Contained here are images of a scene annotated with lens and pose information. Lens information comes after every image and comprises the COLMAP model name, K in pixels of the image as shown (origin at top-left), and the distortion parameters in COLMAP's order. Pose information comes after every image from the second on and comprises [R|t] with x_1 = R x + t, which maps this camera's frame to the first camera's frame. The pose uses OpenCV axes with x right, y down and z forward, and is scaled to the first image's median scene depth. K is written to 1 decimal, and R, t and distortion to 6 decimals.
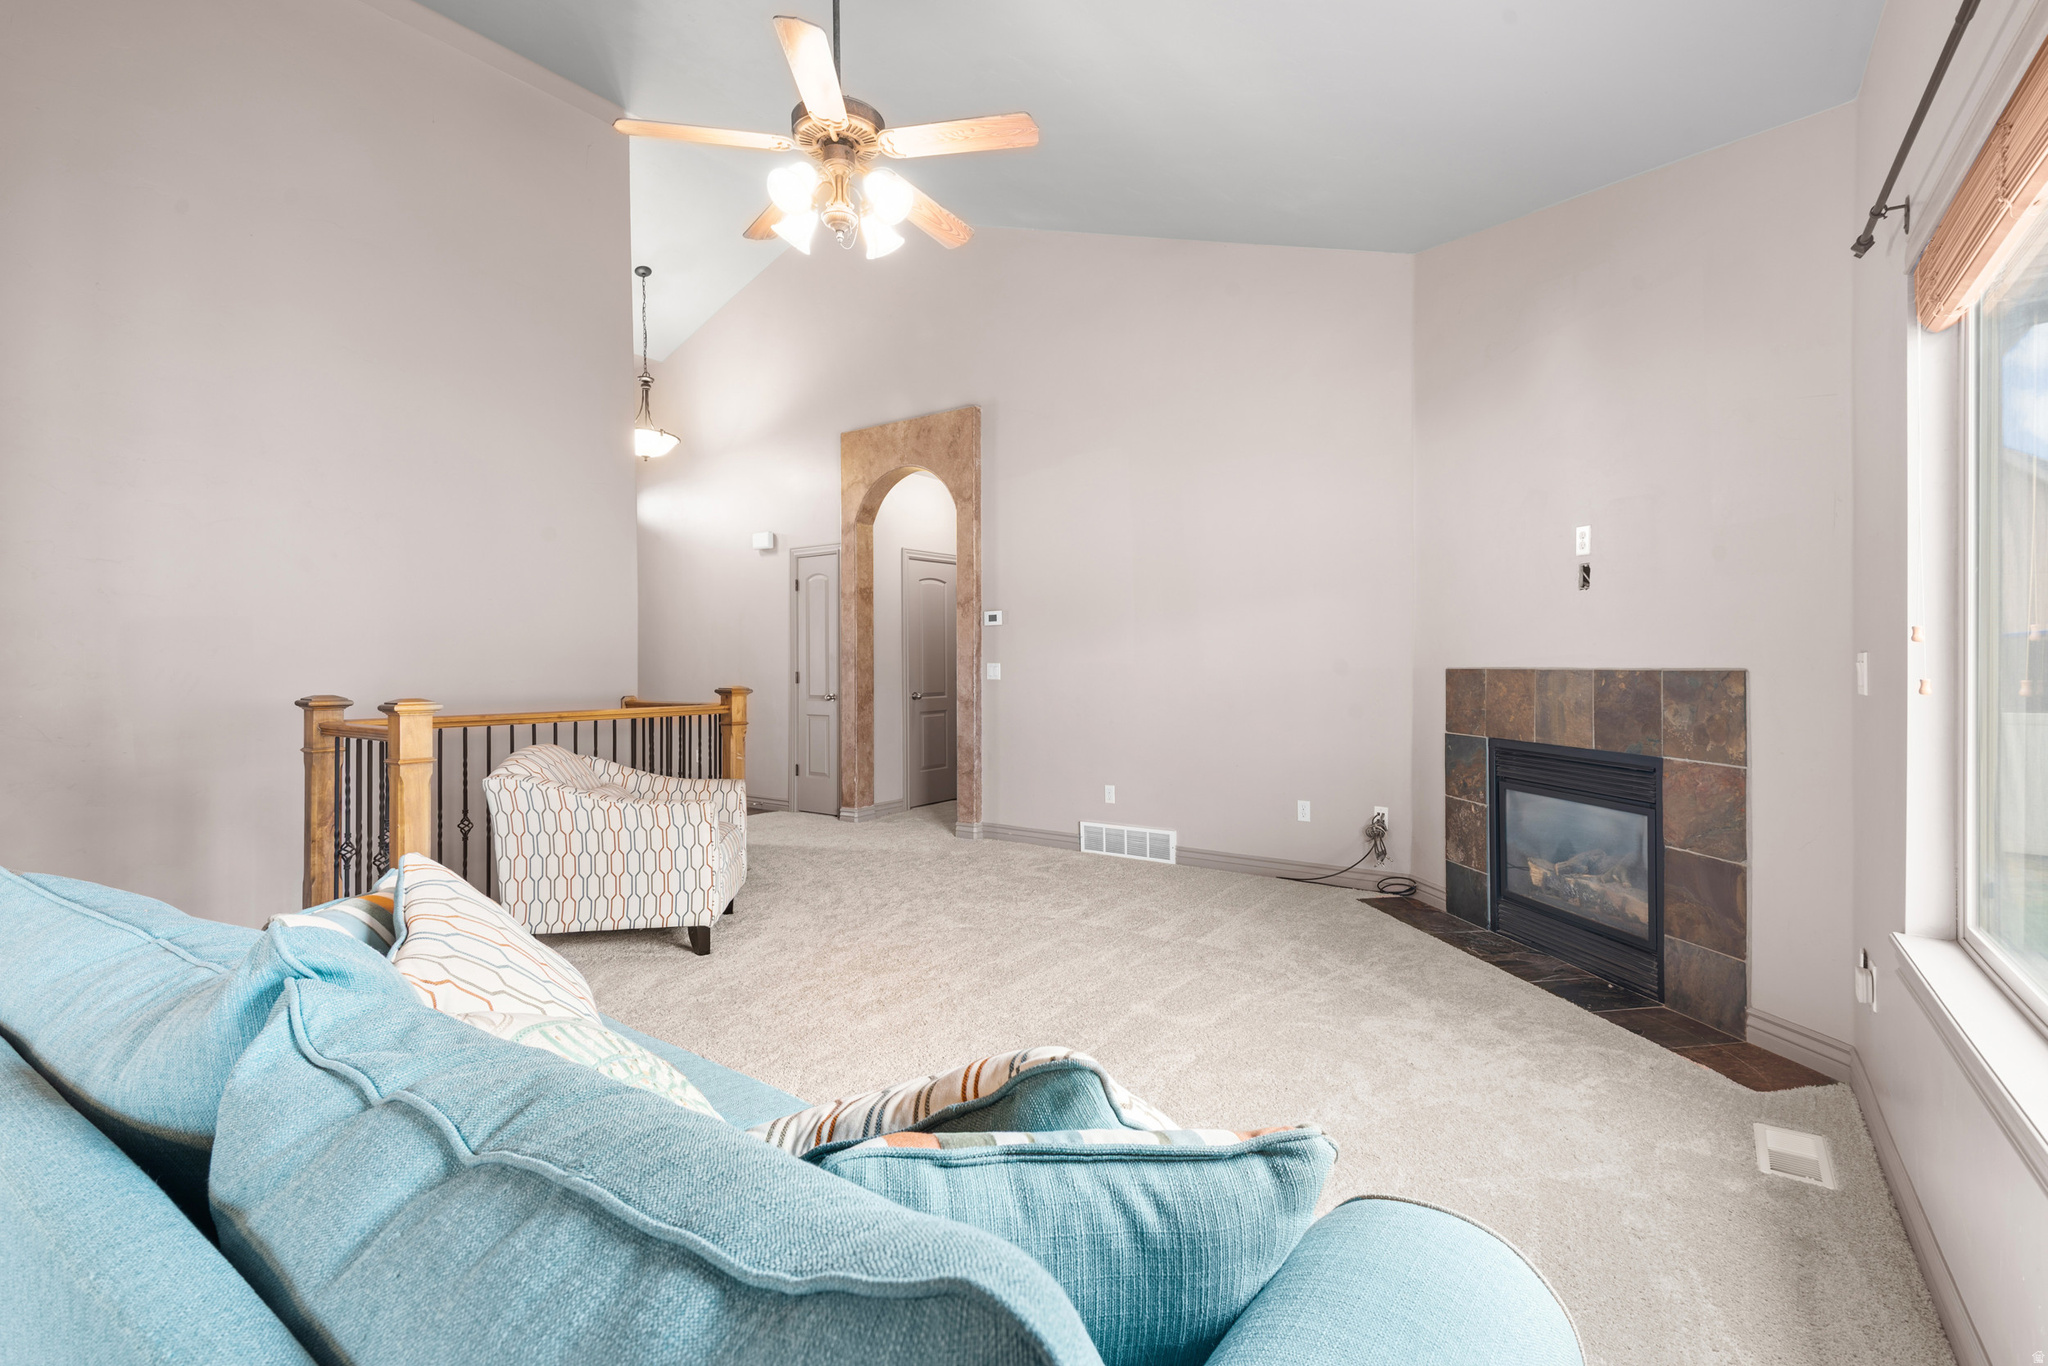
lens RADIAL K [[914.0, 0, 1031.5], [0, 914.0, 665.0], [0, 0, 1]] dist [0.038853, -0.025188]
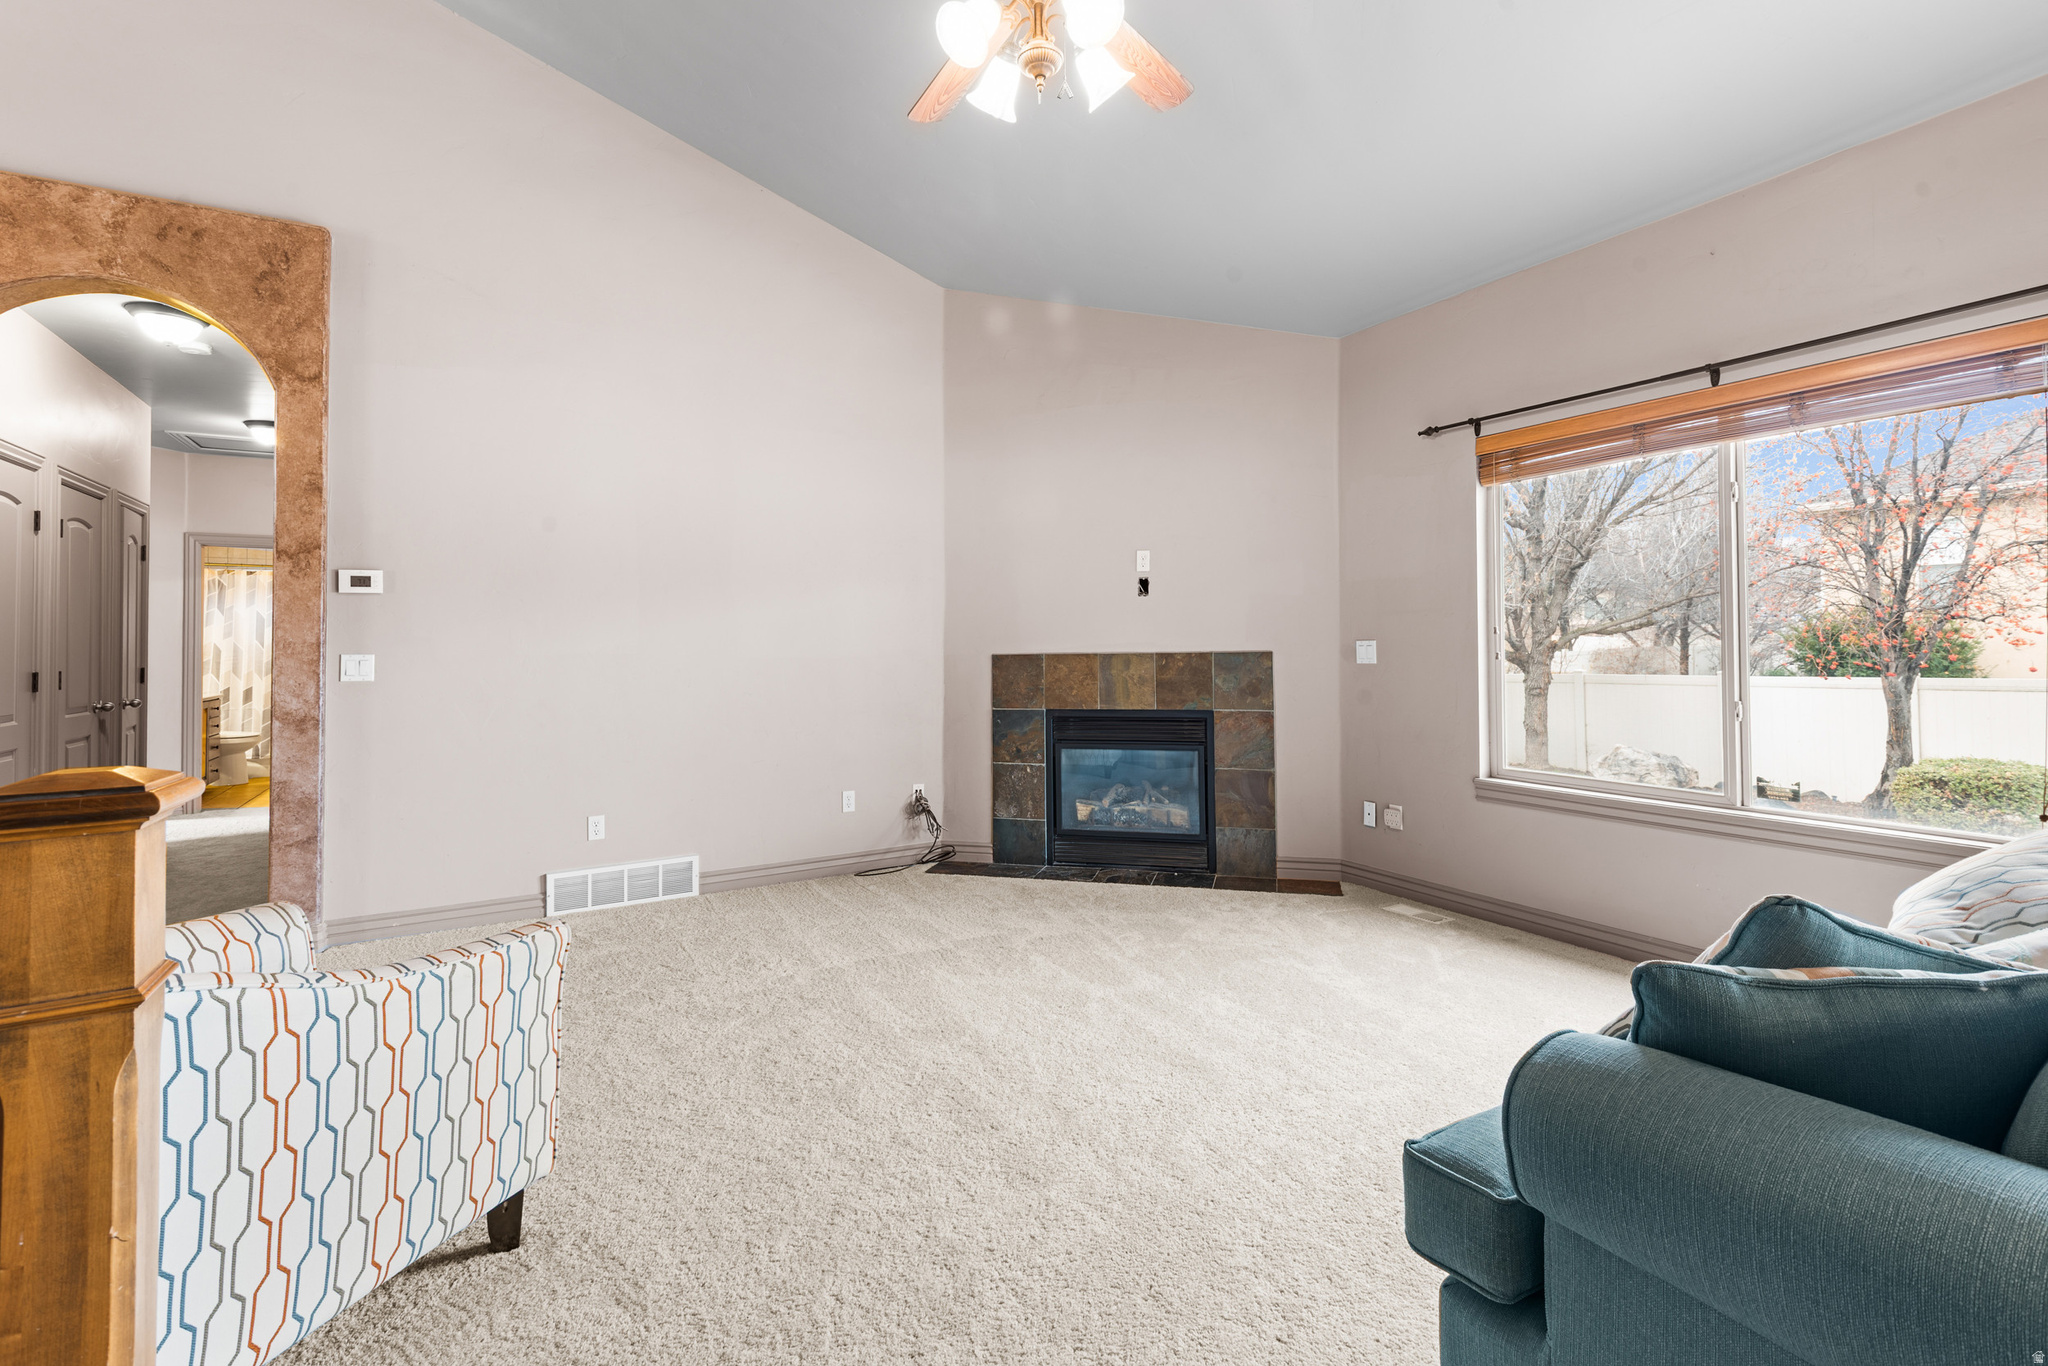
lens RADIAL K [[935.2, 0, 1007.2], [0, 935.2, 631.9], [0, 0, 1]] dist [0.044277, -0.026697]
pose [[0.421977, 0.016333, 0.906459, -0.681616], [0.010804, 0.999676, -0.023042, 0.003018], [-0.906542, 0.019517, 0.421664, 0.522411]]
